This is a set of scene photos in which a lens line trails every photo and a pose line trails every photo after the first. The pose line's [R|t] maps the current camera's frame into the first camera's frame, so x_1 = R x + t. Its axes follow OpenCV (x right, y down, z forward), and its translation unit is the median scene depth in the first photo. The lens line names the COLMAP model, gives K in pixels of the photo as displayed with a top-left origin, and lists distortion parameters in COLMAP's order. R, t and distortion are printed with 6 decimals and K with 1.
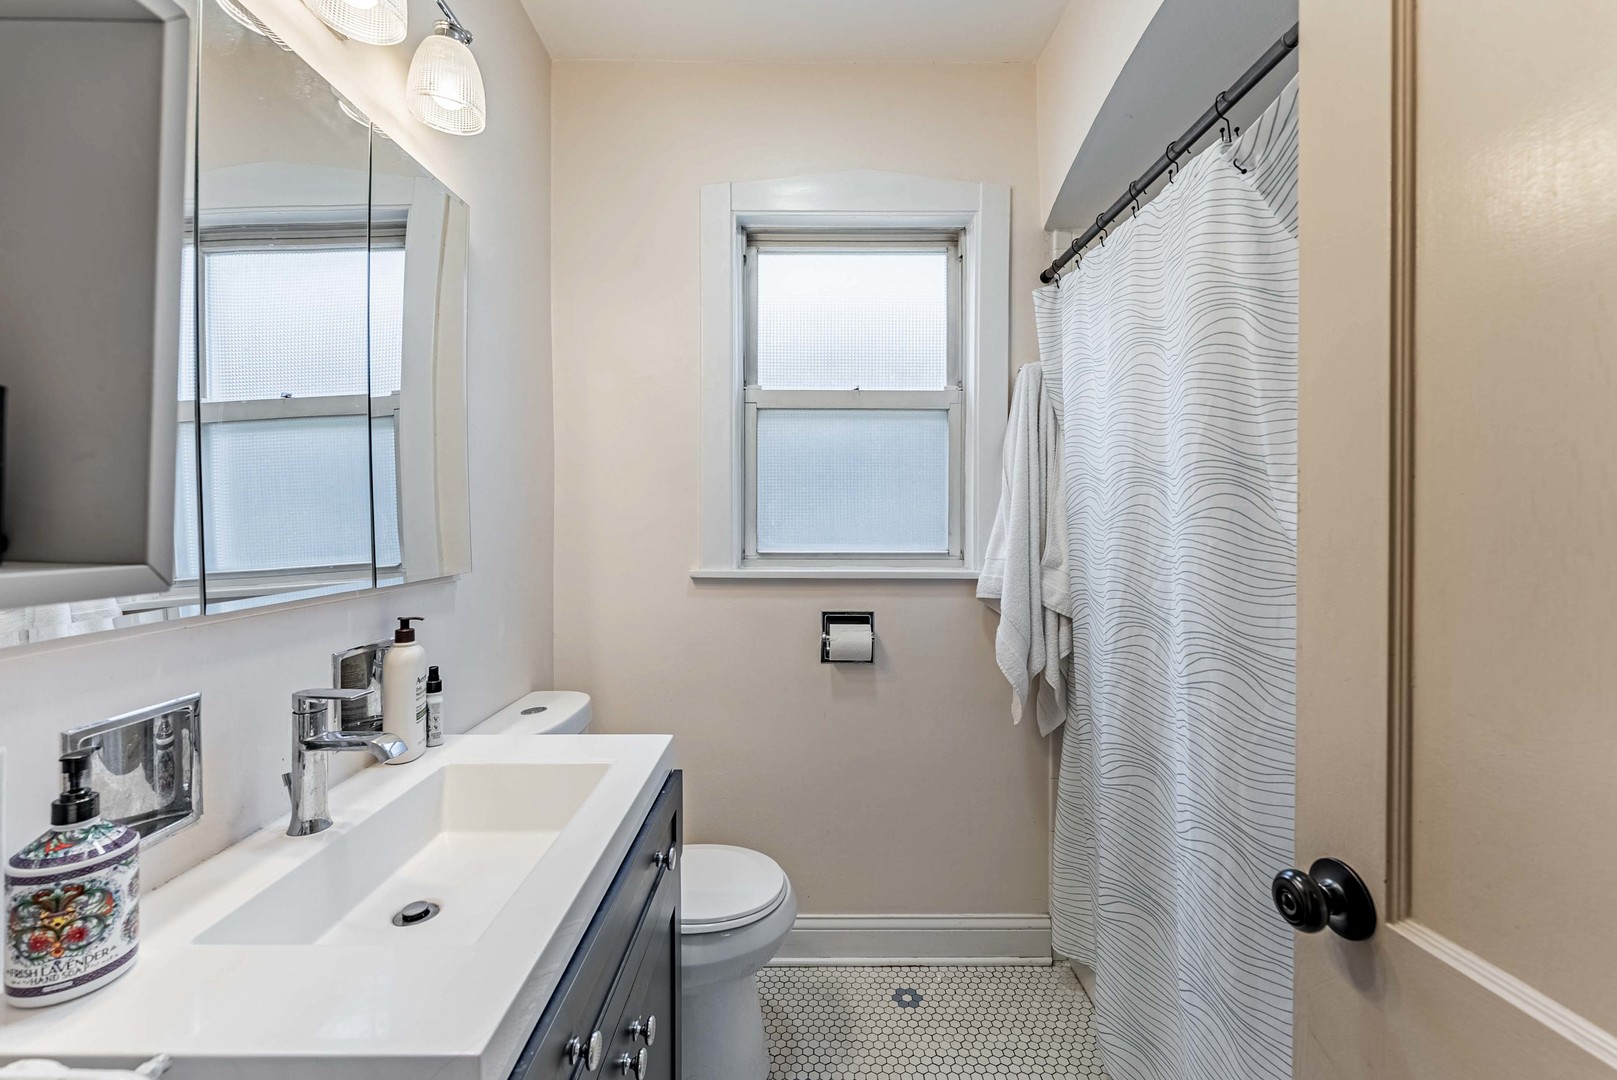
lens RADIAL K [[670.0, 0, 803.1], [0, 670.0, 526.8], [0, 0, 1]] dist [0.001441, -0.002468]
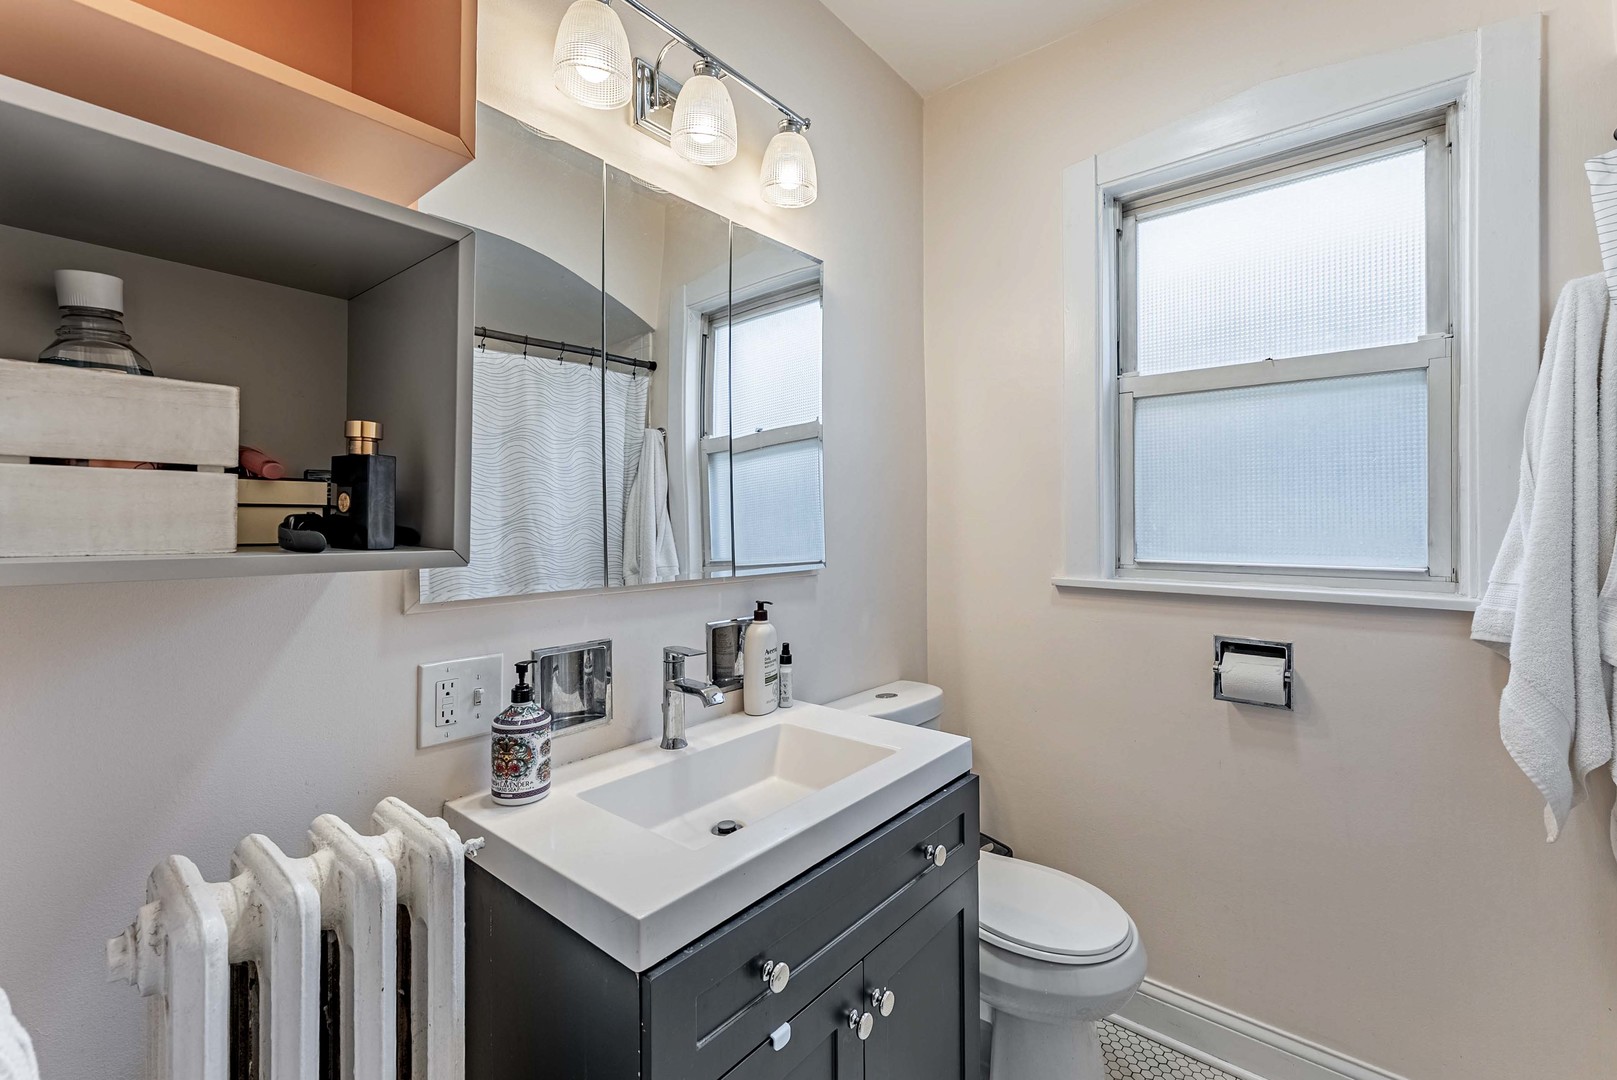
lens RADIAL K [[670.0, 0, 799.9], [0, 670.0, 529.2], [0, 0, 1]] dist [0.001441, -0.002468]
pose [[0.772084, 0.005537, -0.635496, 0.173122], [-0.006845, 0.999976, 0.000397, -0.001467], [0.635484, 0.004043, 0.772104, 0.043126]]
